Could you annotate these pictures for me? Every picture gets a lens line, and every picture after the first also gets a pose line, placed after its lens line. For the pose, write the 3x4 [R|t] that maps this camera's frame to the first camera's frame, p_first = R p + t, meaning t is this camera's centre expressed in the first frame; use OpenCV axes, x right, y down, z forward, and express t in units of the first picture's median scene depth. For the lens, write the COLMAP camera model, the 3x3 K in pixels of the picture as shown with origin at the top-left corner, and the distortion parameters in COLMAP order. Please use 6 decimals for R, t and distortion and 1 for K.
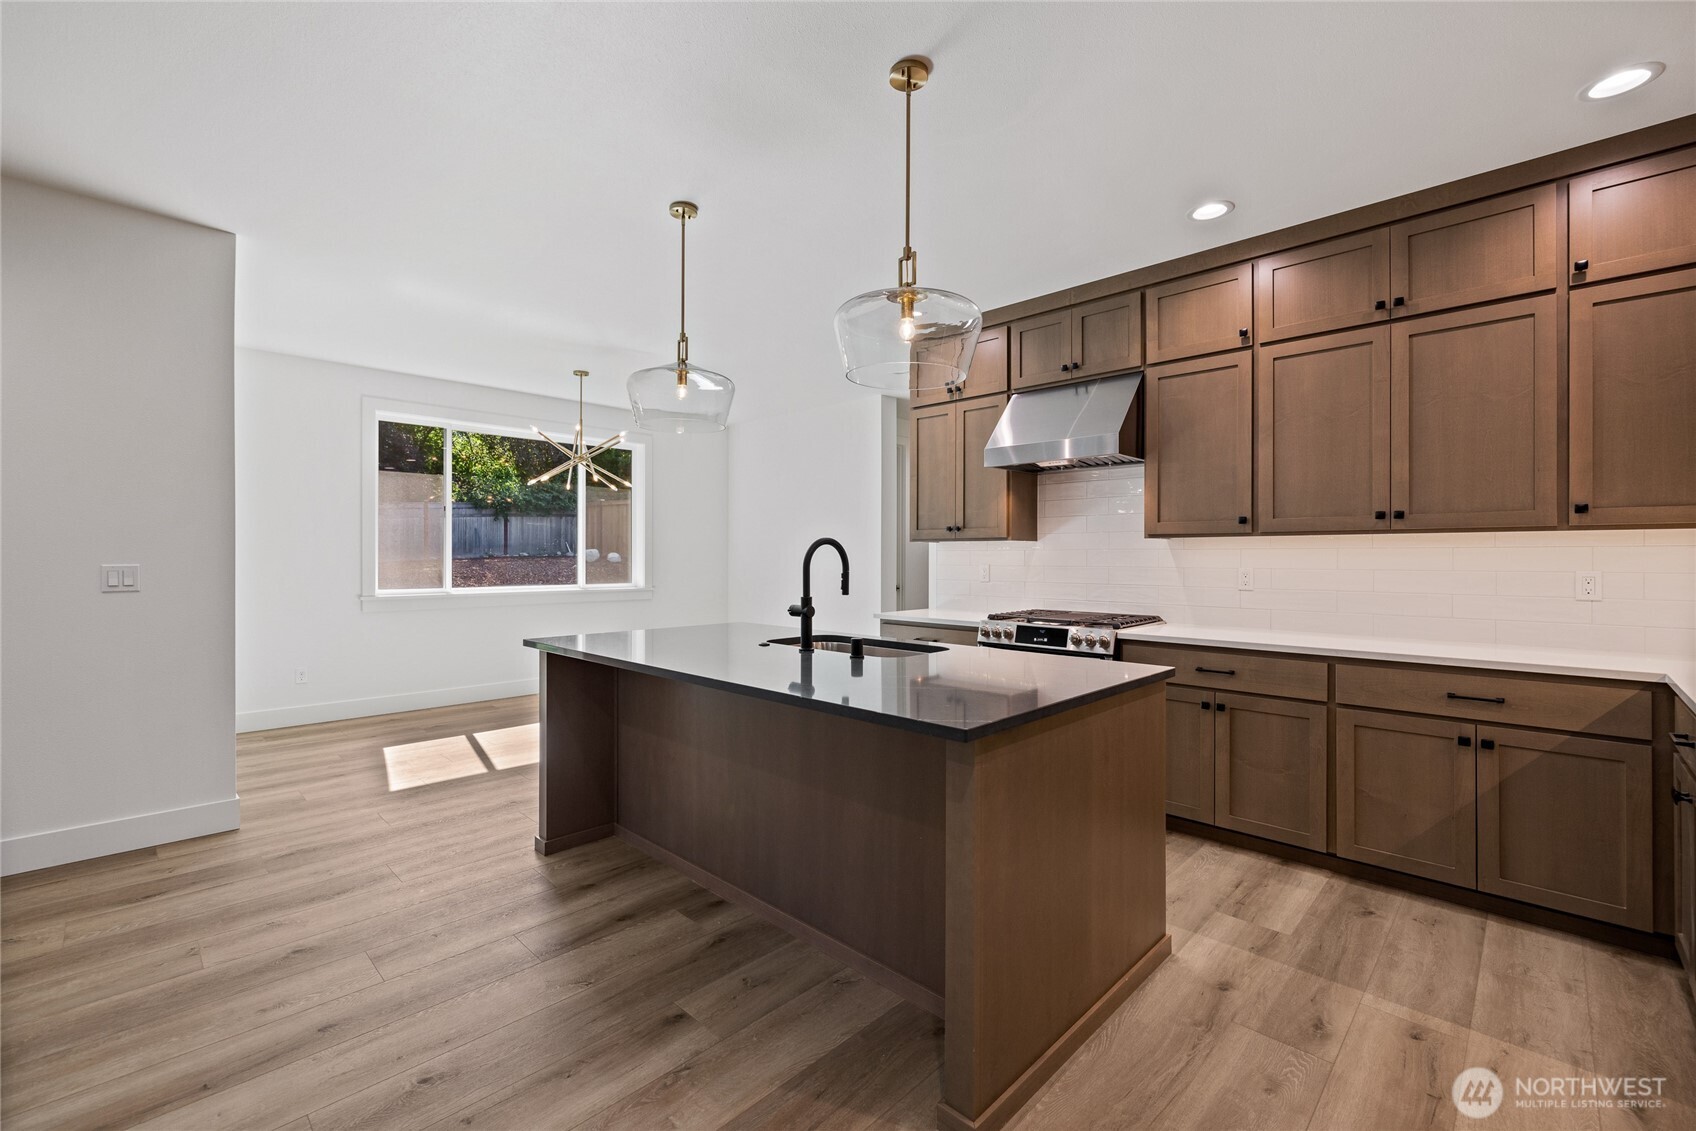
lens RADIAL K [[714.2, 0, 827.9], [0, 714.2, 556.9], [0, 0, 1]] dist [0.000639, 0.000965]
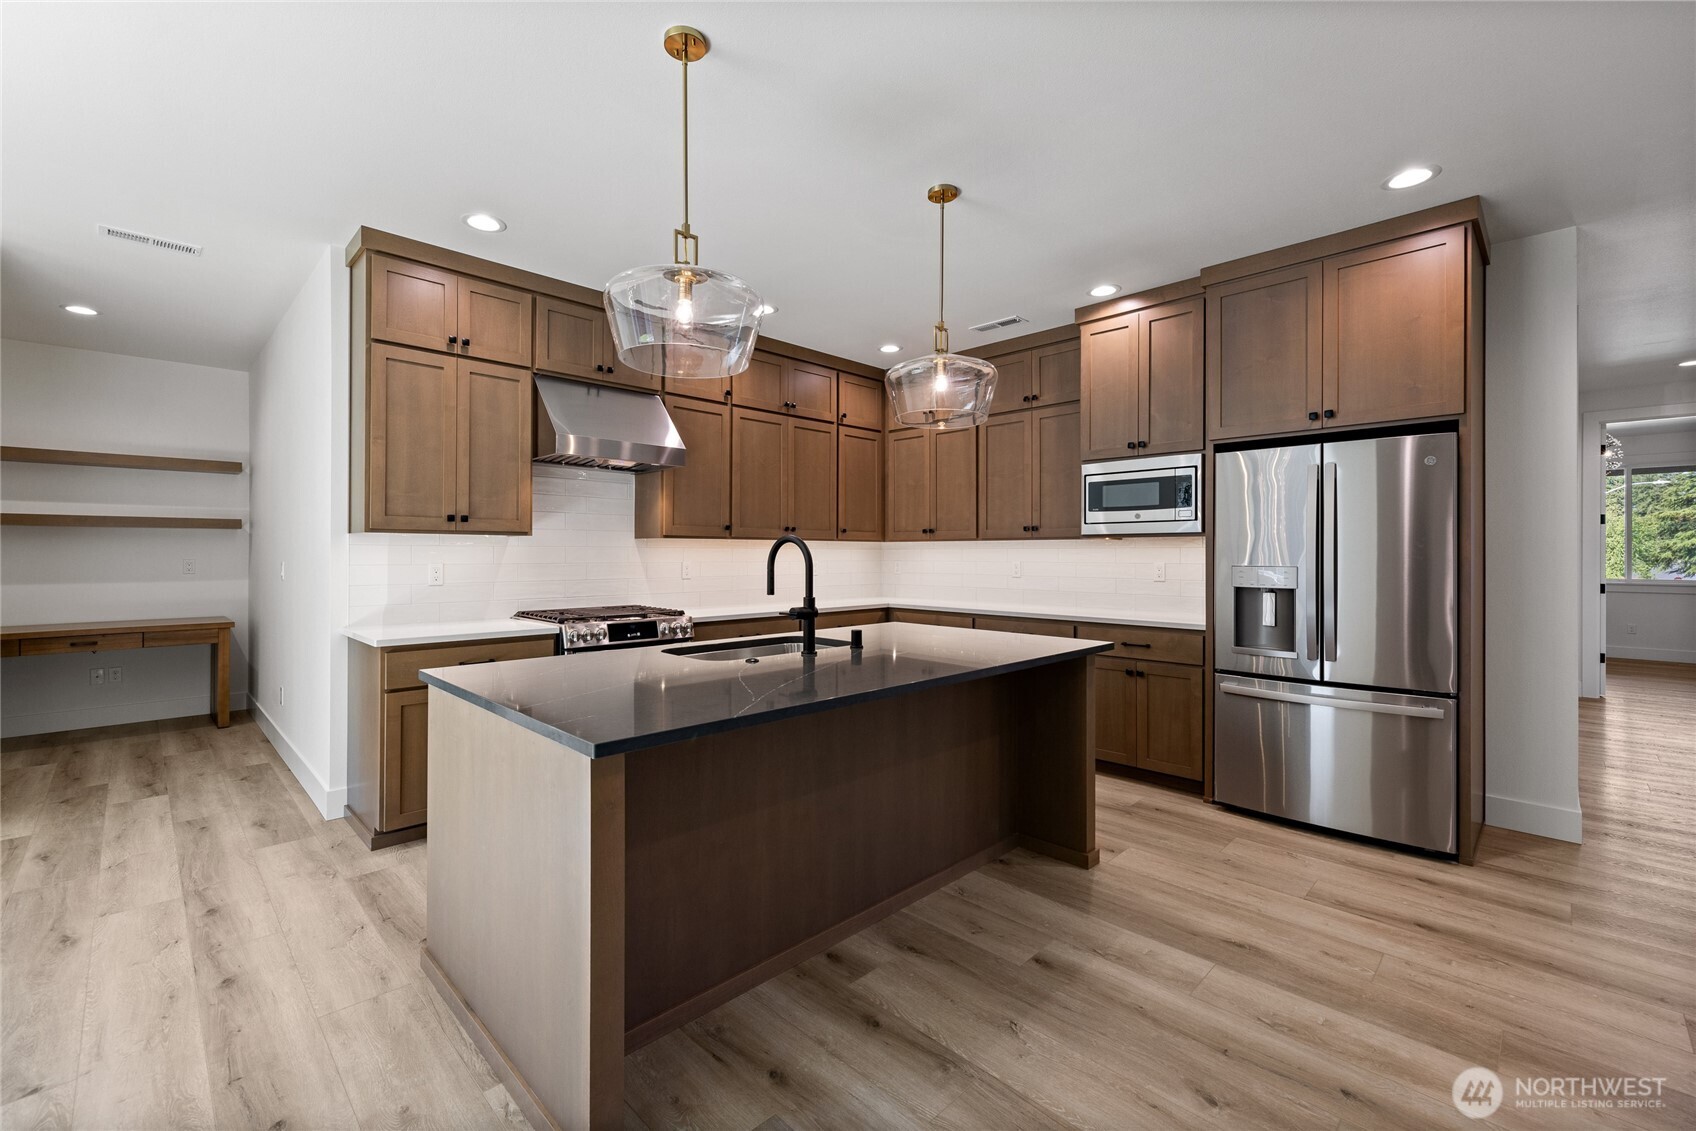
lens RADIAL K [[713.2, 0, 820.5], [0, 713.2, 552.8], [0, 0, 1]] dist [0.002133, -0.000066]
pose [[0.021447, -0.001276, 0.999769, -0.807443], [-0.001966, 0.999997, 0.001318, -0.004456], [-0.999768, -0.001994, 0.021444, 0.790727]]
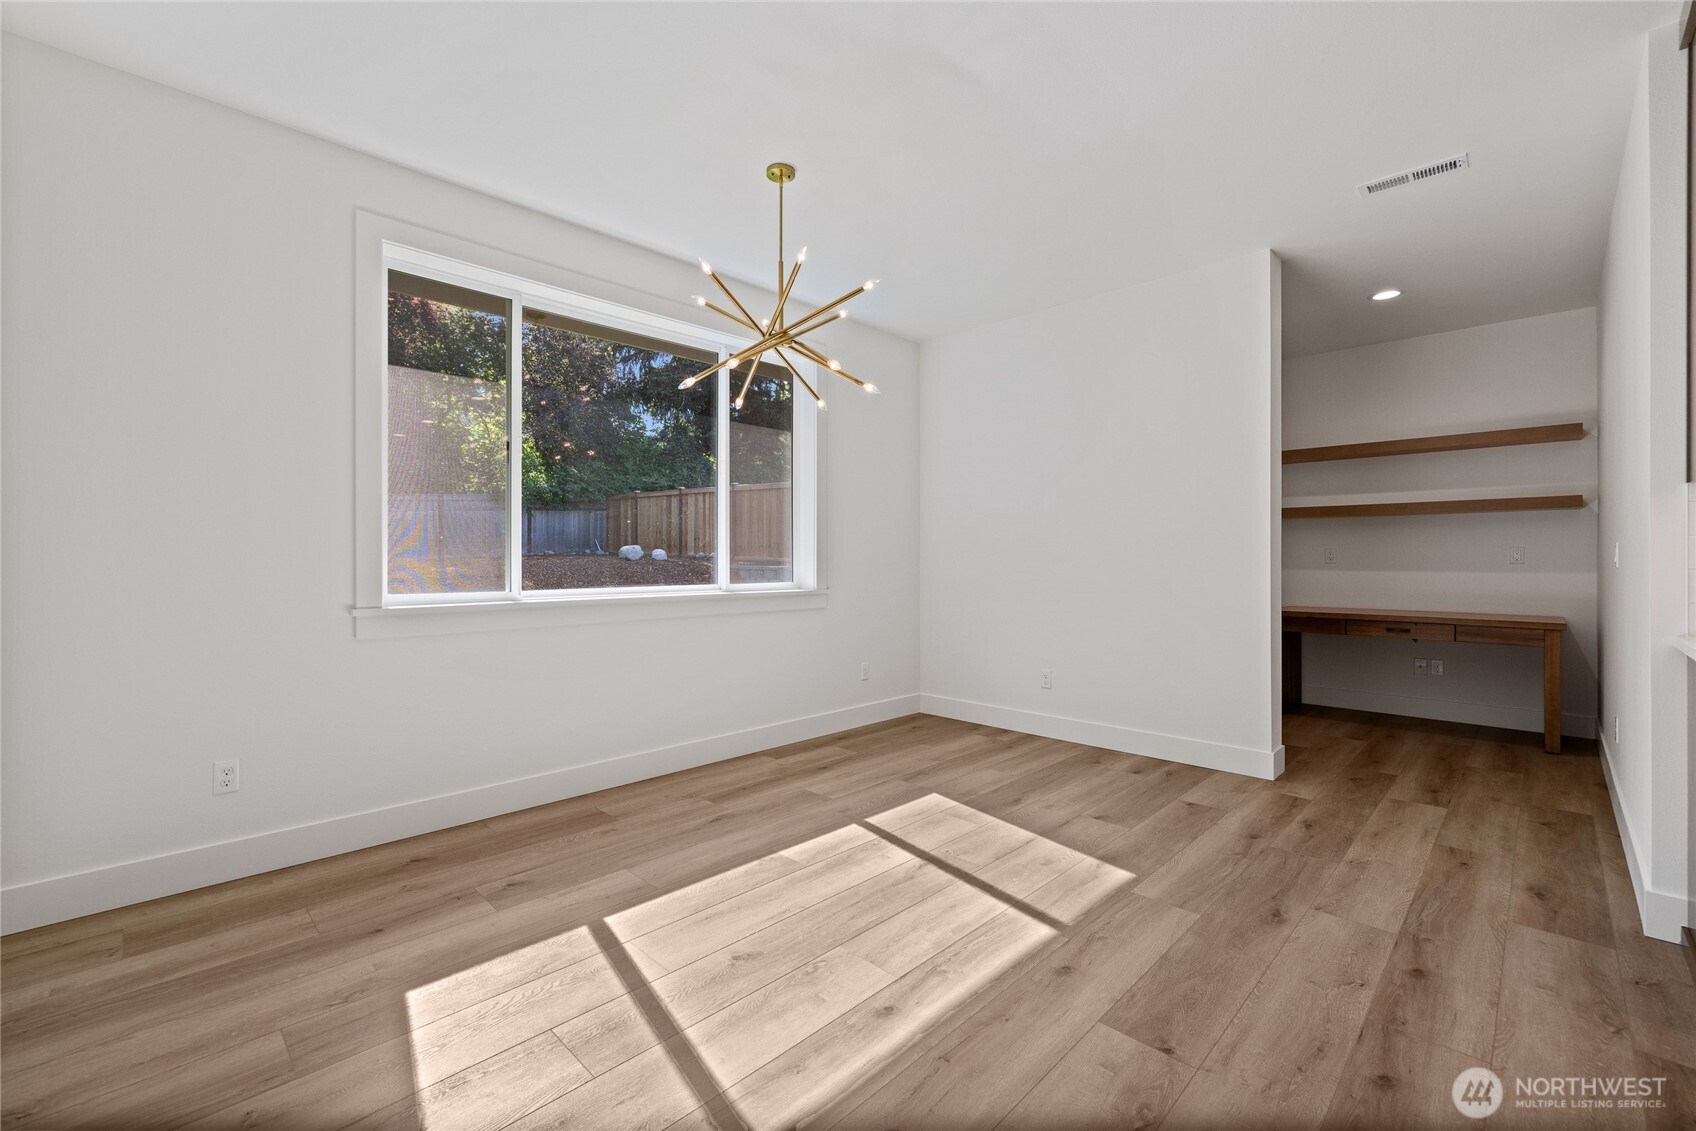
lens RADIAL K [[709.5, 0, 826.7], [0, 709.5, 558.8], [0, 0, 1]] dist [0.001624, 0.000134]
pose [[0.999951, -0.001773, -0.009718, -0.540960], [0.001783, 0.999998, 0.001037, 0.035613], [0.009716, -0.001054, 0.999952, 0.862187]]
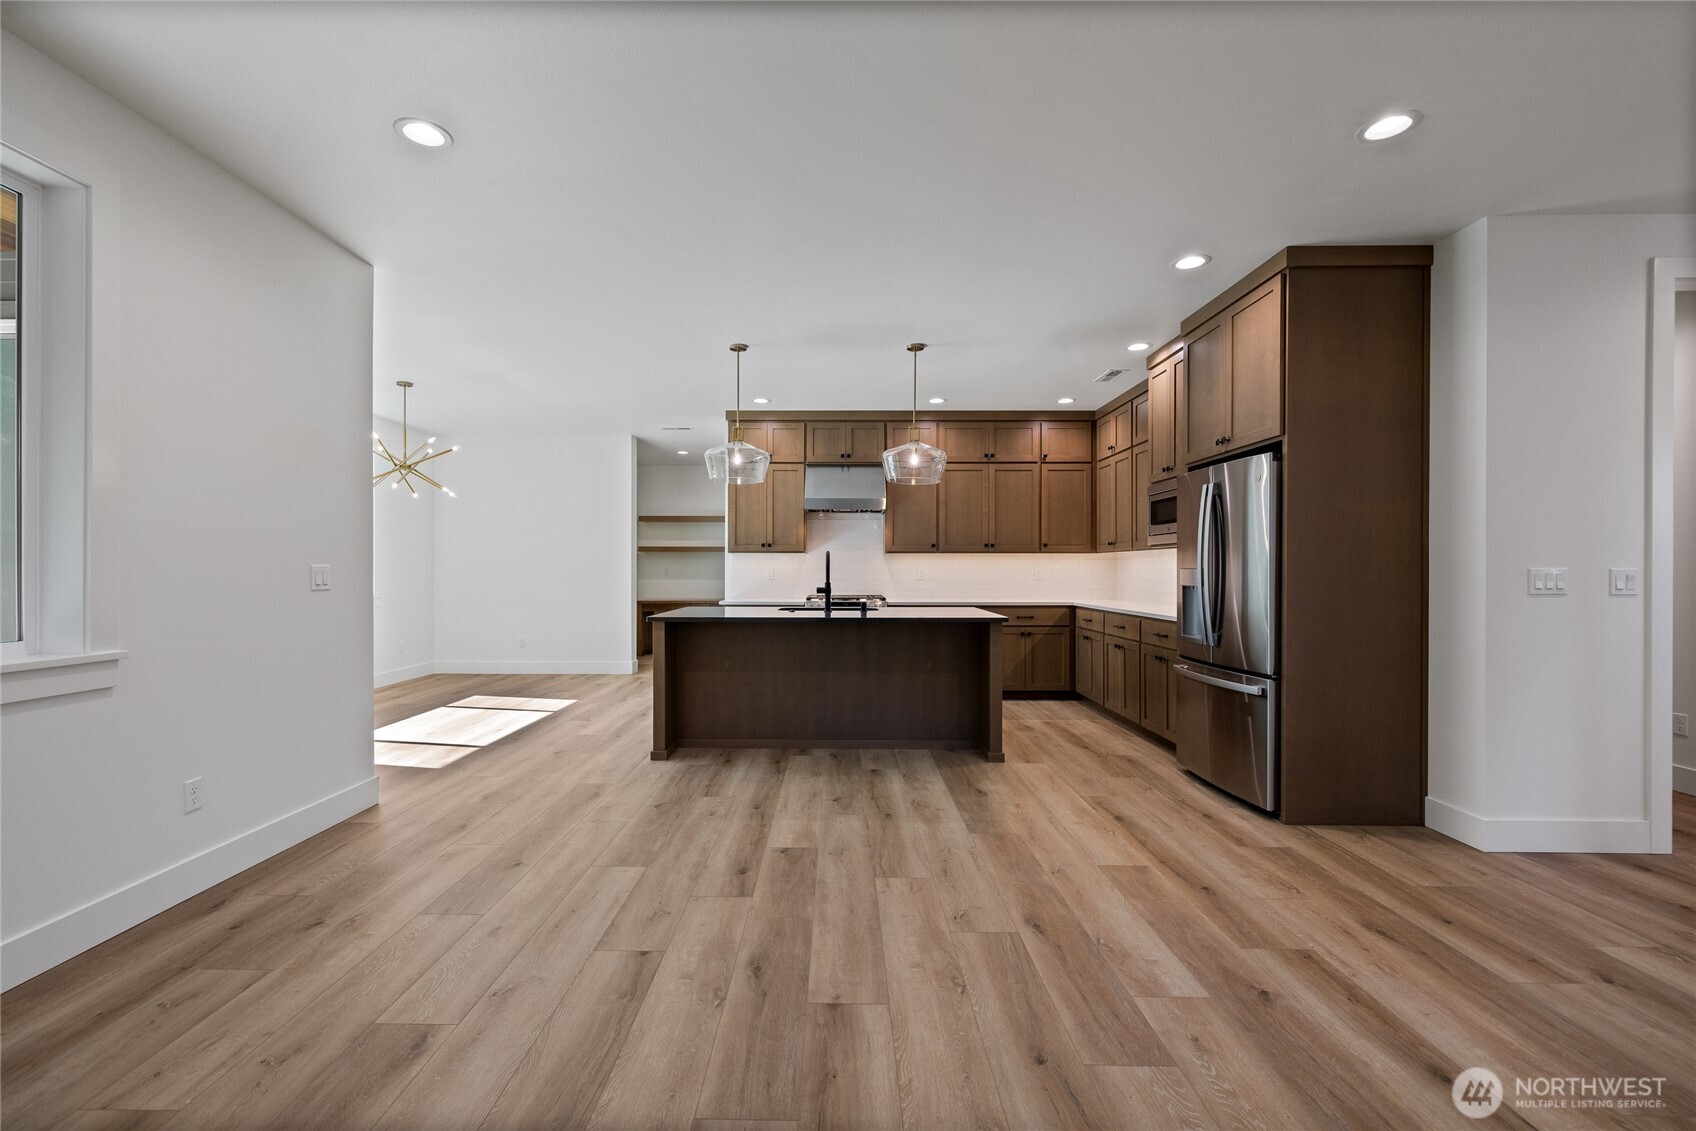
lens RADIAL K [[715.5, 0, 828.2], [0, 715.5, 568.2], [0, 0, 1]] dist [0.001025, 0.000209]
pose [[0.718011, -0.000783, 0.696031, -1.097179], [0.000280, 1.000000, 0.000836, 0.013263], [-0.696031, -0.000406, 0.718011, -0.286483]]
